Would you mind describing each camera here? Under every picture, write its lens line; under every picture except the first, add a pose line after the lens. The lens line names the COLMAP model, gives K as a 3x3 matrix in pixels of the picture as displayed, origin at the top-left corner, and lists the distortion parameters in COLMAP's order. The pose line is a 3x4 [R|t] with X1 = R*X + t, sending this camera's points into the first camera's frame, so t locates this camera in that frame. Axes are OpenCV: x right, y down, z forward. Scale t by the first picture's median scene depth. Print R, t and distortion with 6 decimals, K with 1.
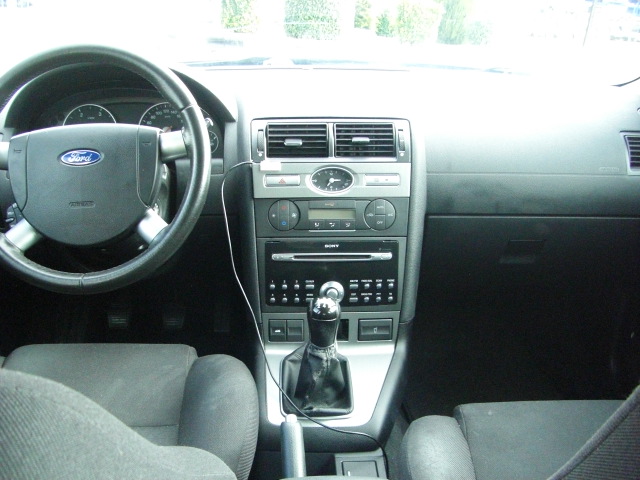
lens RADIAL K [[715.2, 0, 309.0], [0, 715.2, 276.0], [0, 0, 1]] dist [-0.167612, 0.000000]
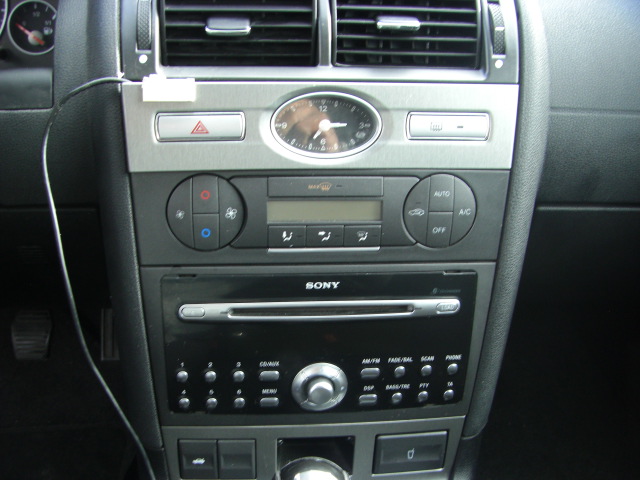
lens RADIAL K [[715.2, 0, 297.0], [0, 715.2, 284.8], [0, 0, 1]] dist [-0.167612, 0.000000]
pose [[0.997475, -0.009484, 0.070382, -0.012180], [-0.002818, 0.984978, 0.172657, -0.114032], [-0.070963, -0.172420, 0.982464, 0.592952]]
